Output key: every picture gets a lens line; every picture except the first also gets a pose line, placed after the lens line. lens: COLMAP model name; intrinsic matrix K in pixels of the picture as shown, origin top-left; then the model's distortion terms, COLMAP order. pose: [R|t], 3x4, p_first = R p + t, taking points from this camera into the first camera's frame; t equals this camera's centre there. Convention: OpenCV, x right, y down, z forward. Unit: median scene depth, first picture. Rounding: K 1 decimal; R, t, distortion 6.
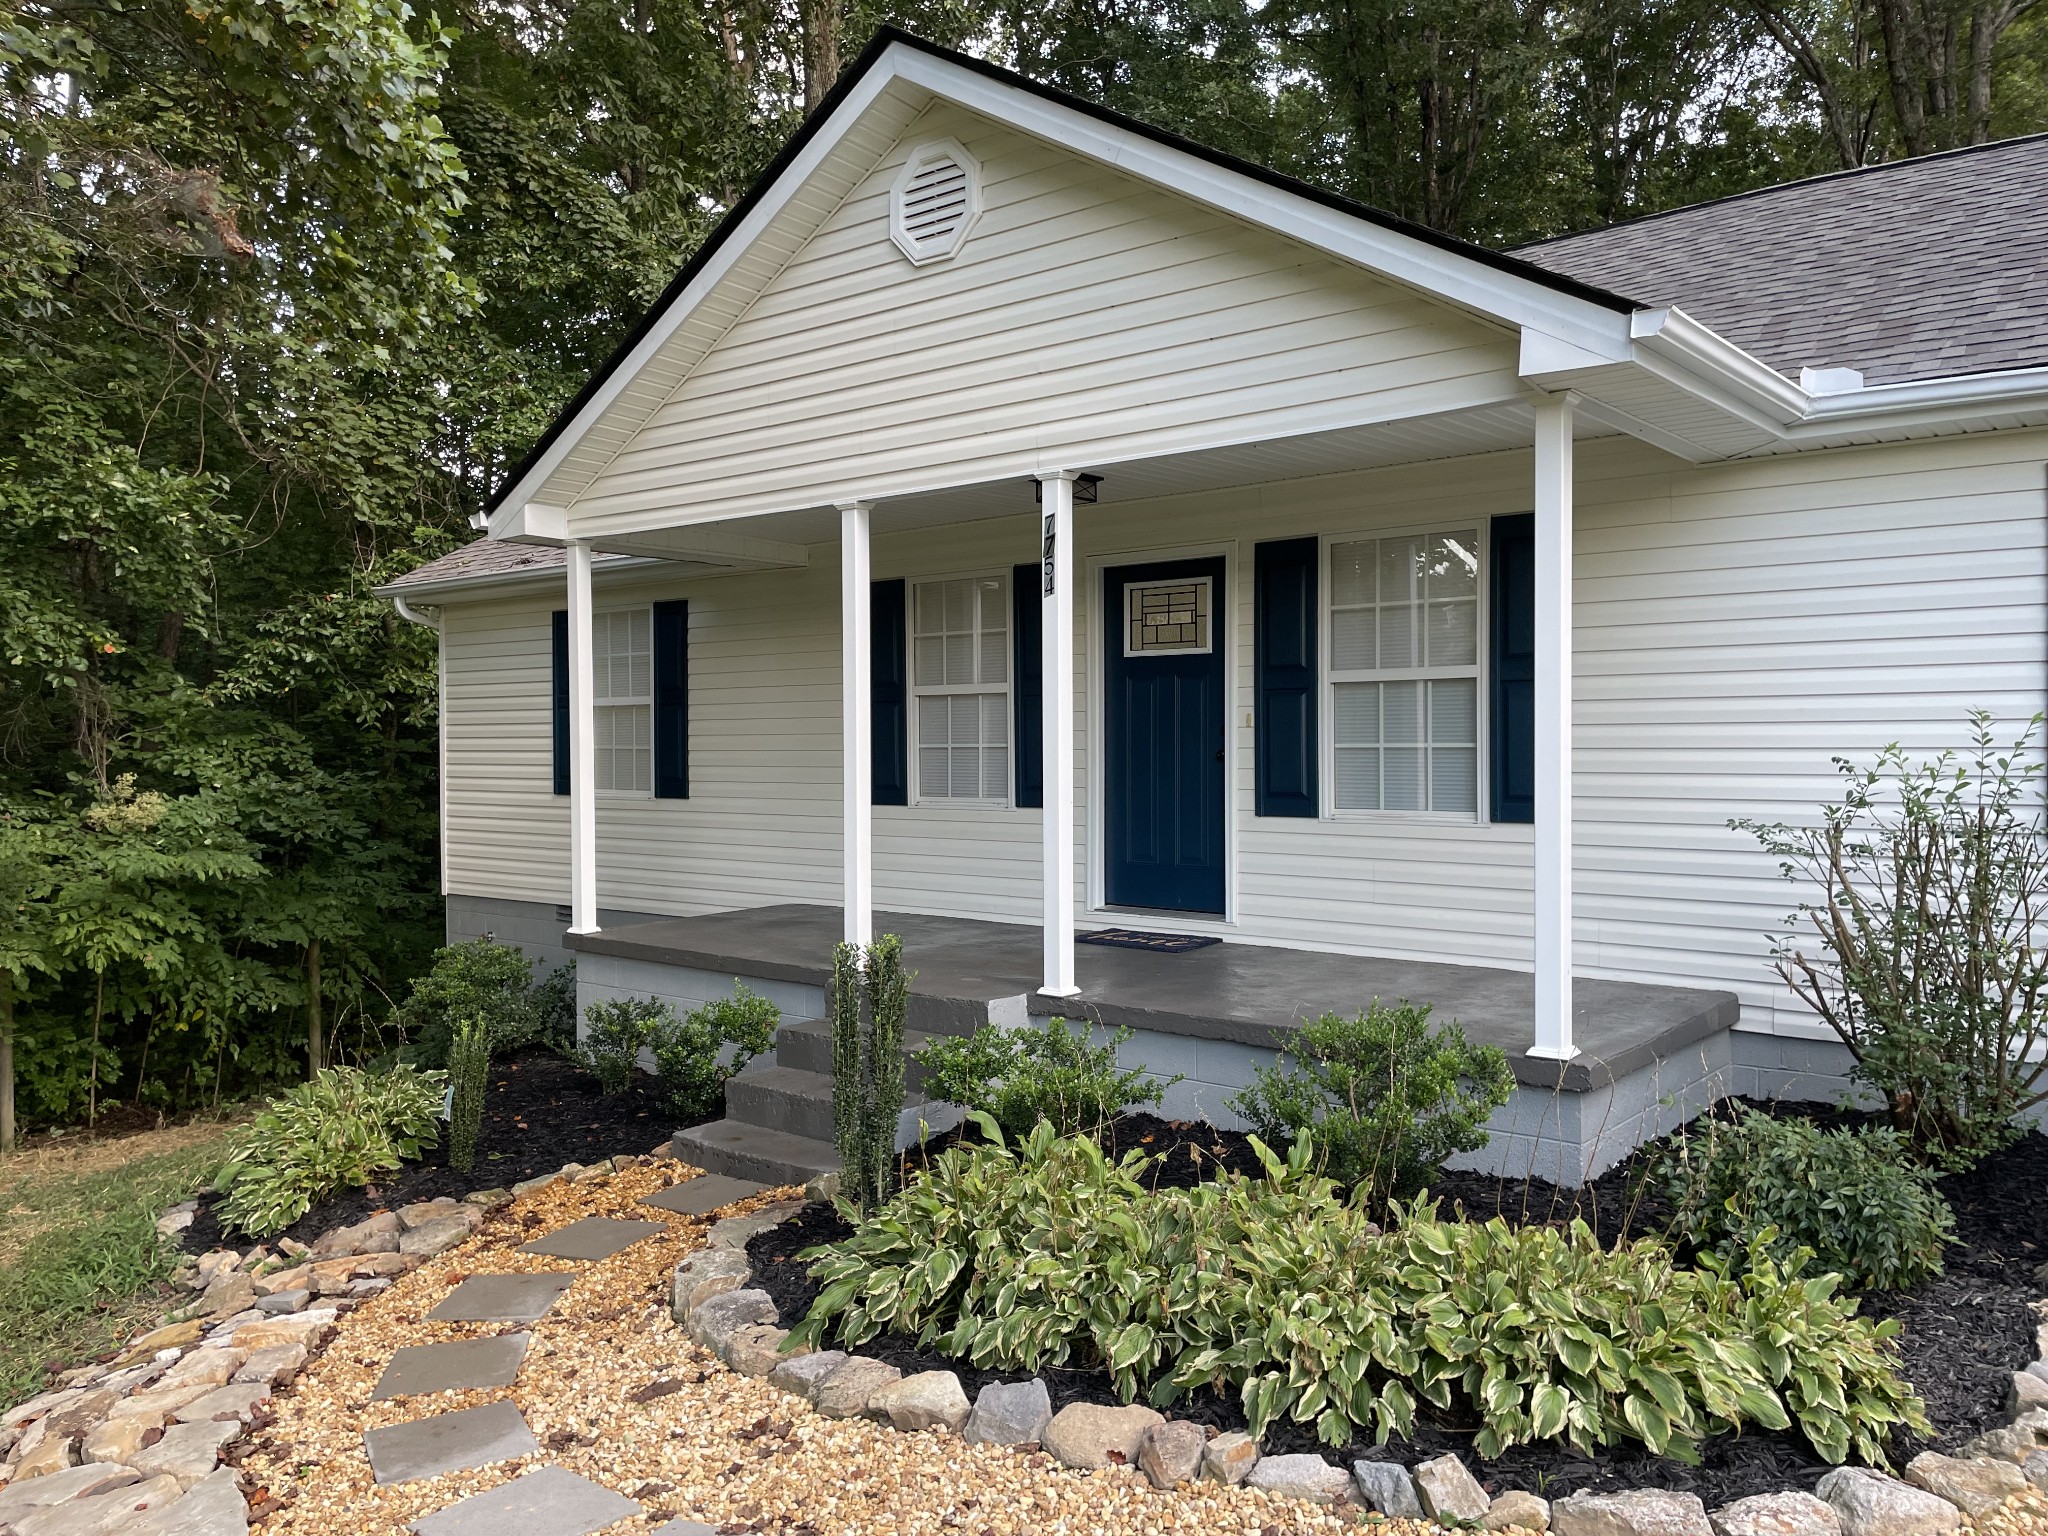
lens RADIAL K [[1548.6, 0, 1006.4], [0, 1548.6, 766.2], [0, 0, 1]] dist [0.092961, -0.127241]
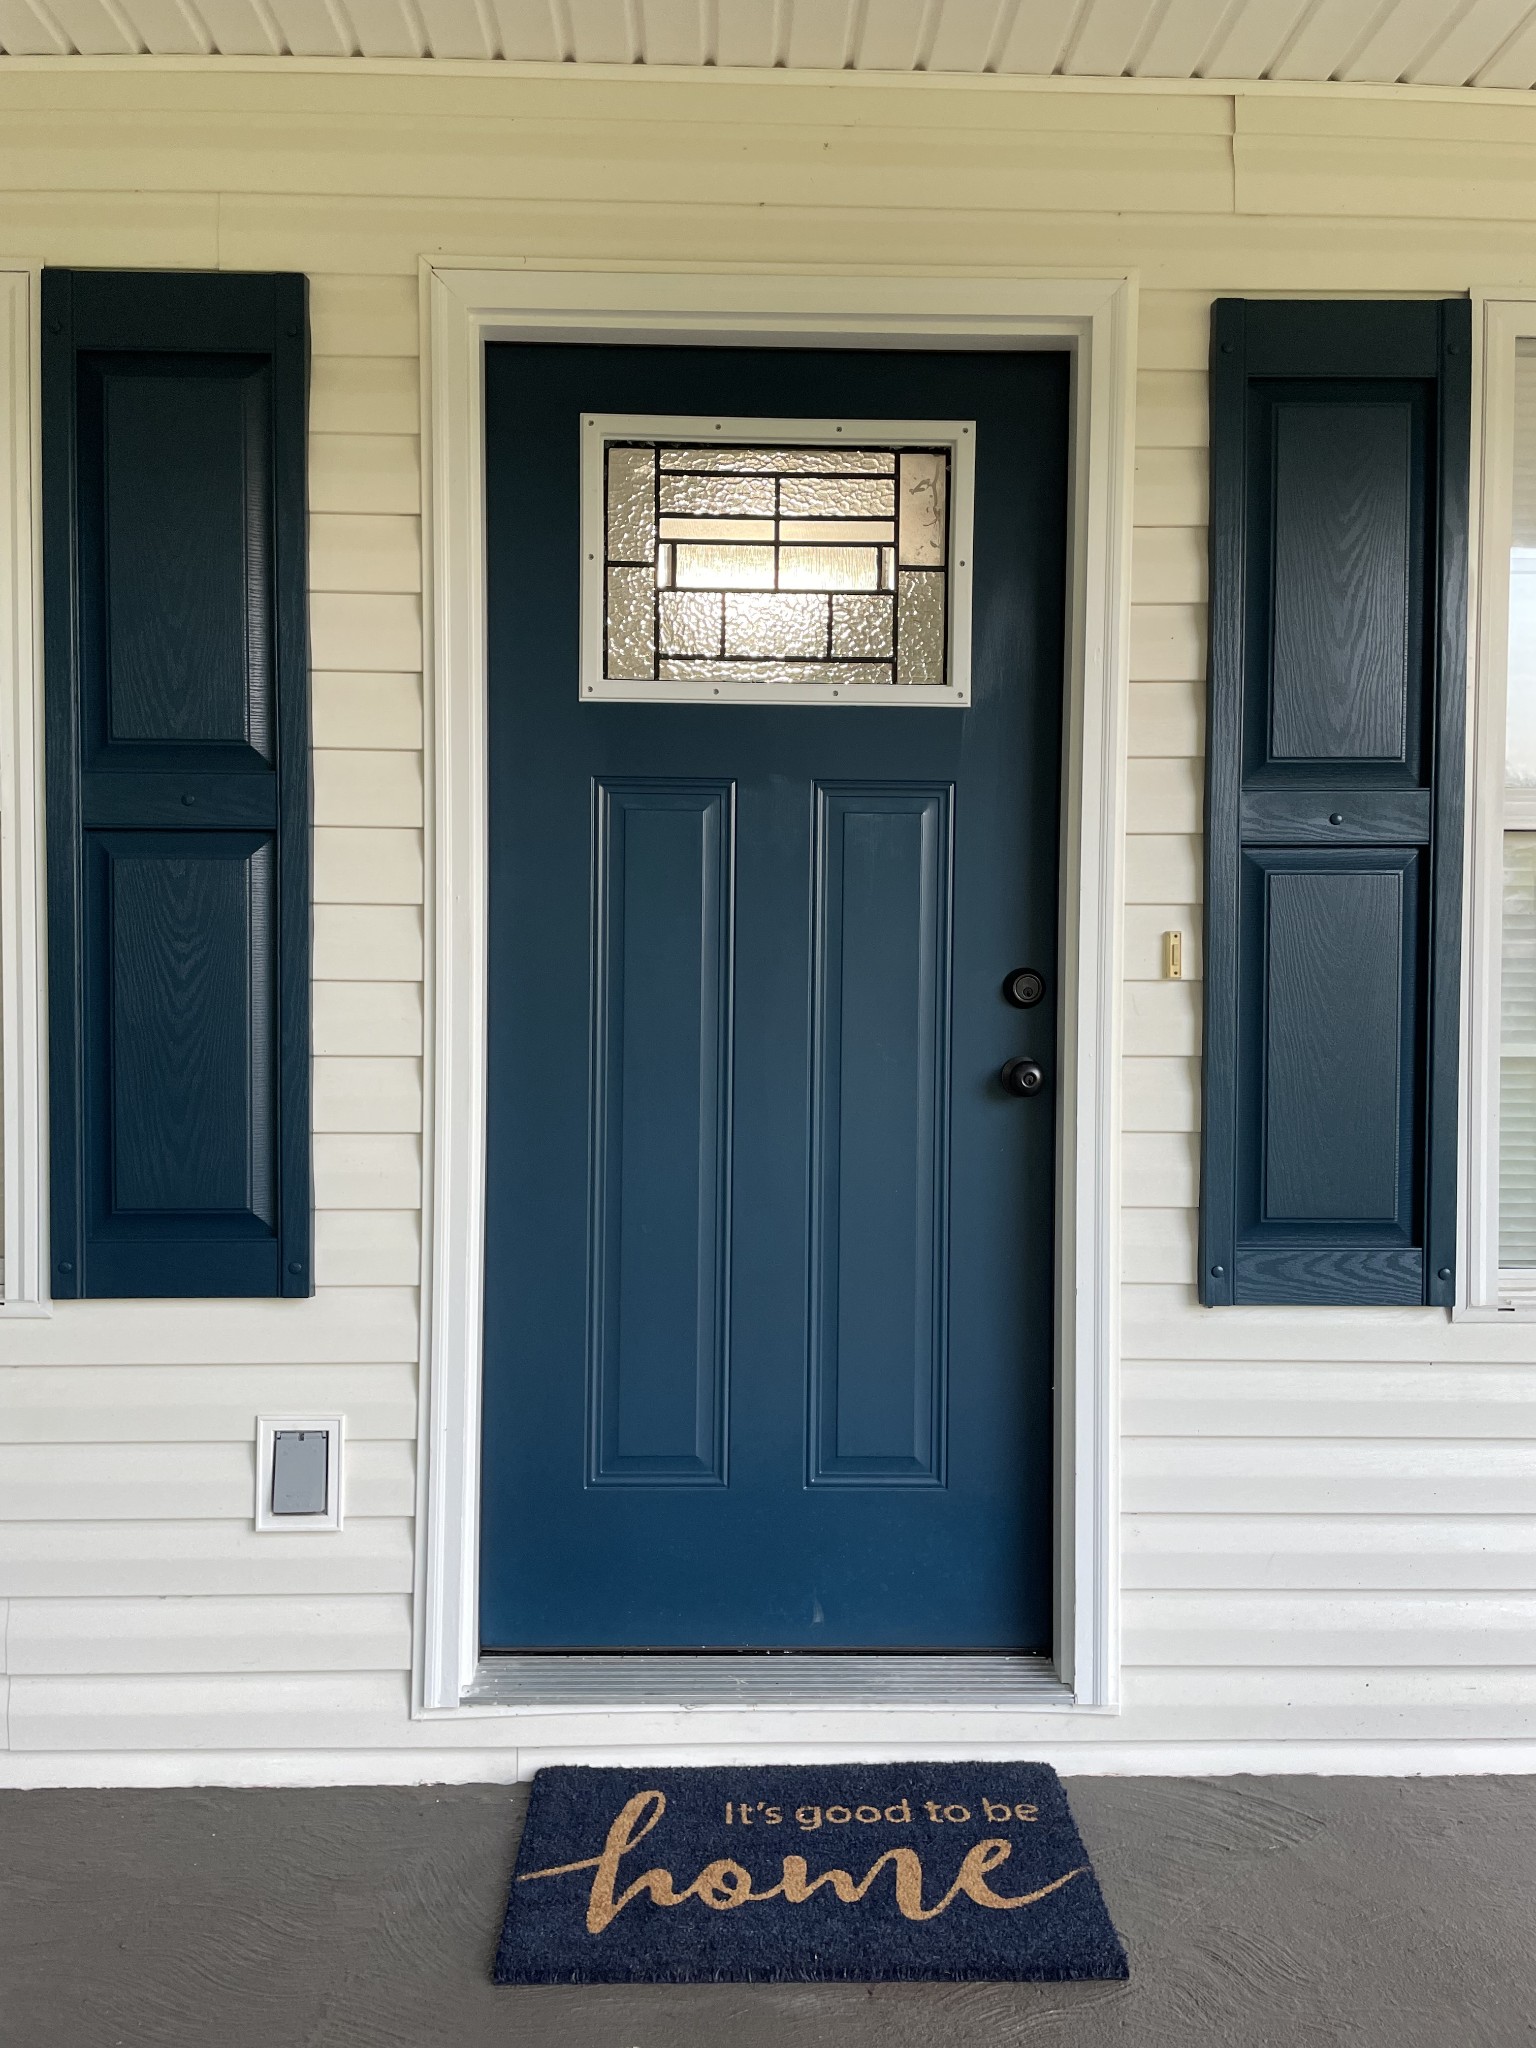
lens RADIAL K [[1548.6, 0, 765.8], [0, 1548.6, 969.8], [0, 0, 1]] dist [0.092961, -0.127241]
pose [[0.753881, -0.004929, 0.656992, -0.094234], [0.001385, 0.999982, 0.005912, -0.034664], [-0.657009, -0.003547, 0.753874, 1.014348]]
